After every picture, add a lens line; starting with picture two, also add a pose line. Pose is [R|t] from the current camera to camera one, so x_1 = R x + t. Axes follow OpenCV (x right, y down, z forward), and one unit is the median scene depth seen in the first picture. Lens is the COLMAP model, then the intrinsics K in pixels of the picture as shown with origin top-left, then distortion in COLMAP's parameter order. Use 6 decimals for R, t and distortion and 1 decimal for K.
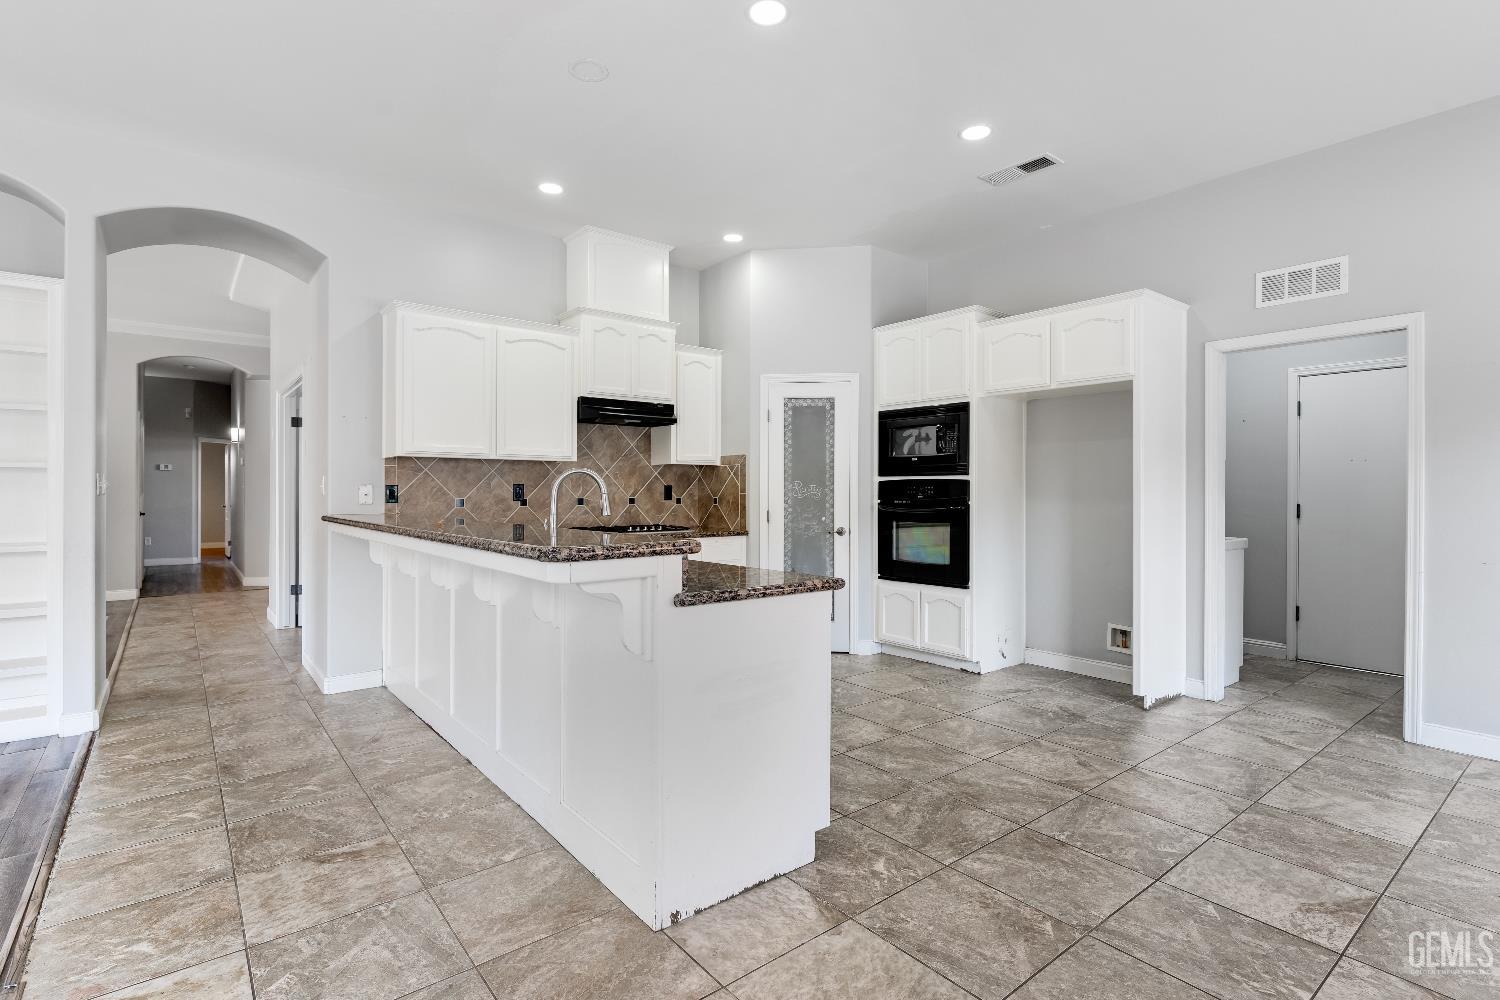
lens RADIAL K [[715.6, 0, 738.6], [0, 715.6, 499.0], [0, 0, 1]] dist [0.000847, 0.000040]
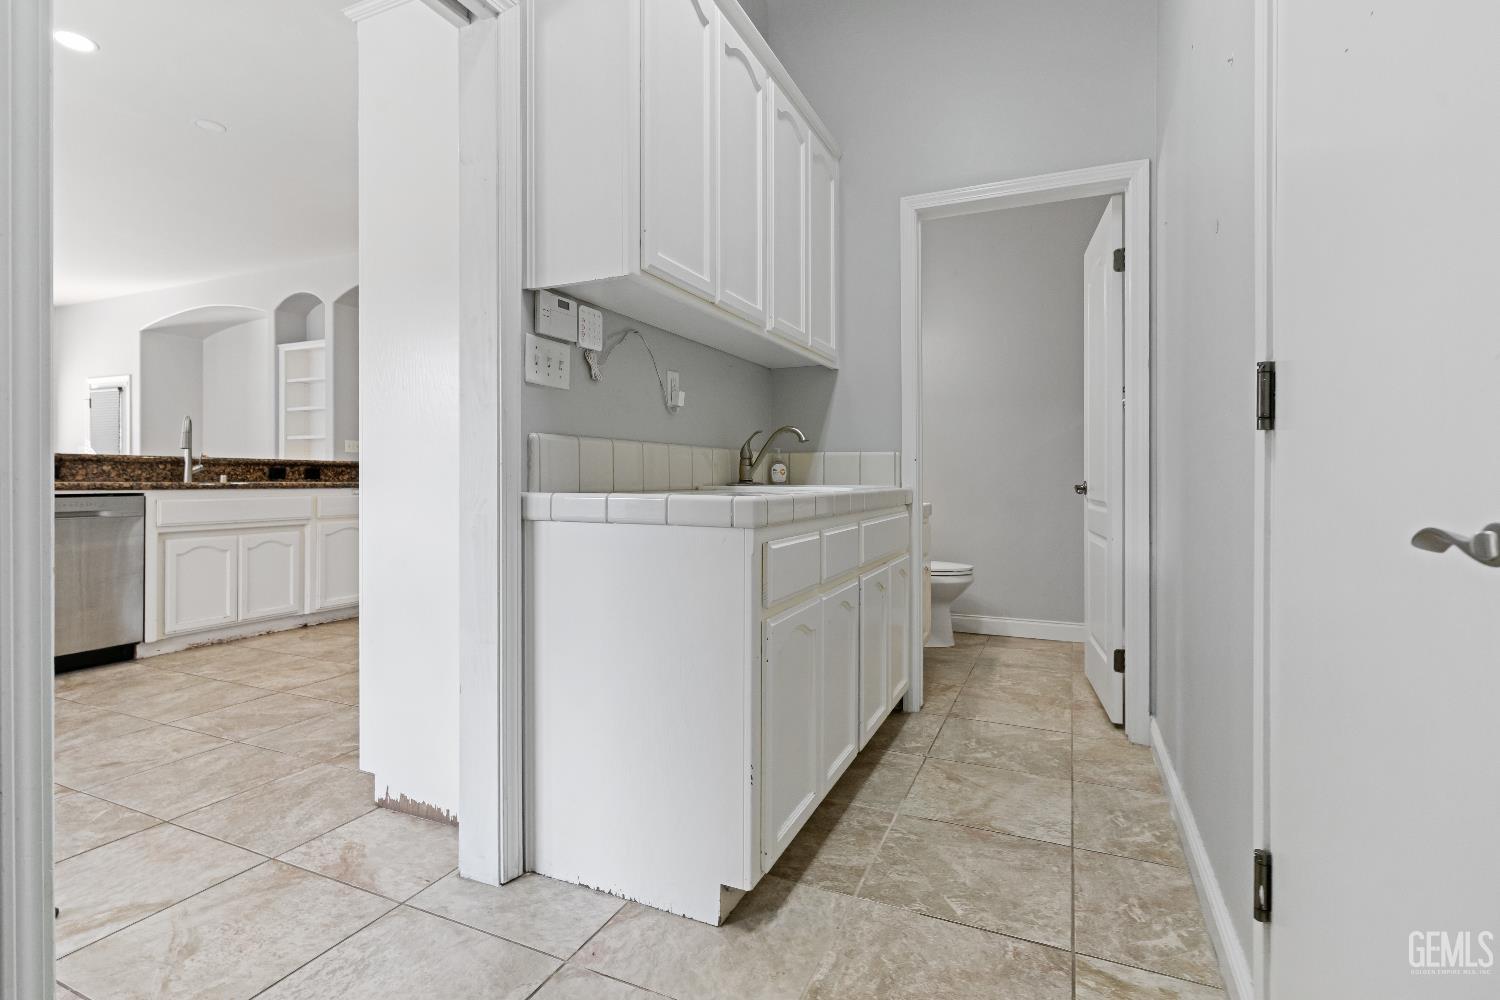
lens RADIAL K [[715.6, 0, 738.6], [0, 715.6, 499.0], [0, 0, 1]] dist [0.000847, 0.000040]
pose [[0.452326, 0.019513, -0.891639, 1.364767], [-0.001949, 0.999780, 0.020891, 0.065444], [0.891851, -0.007711, 0.452264, 1.172942]]
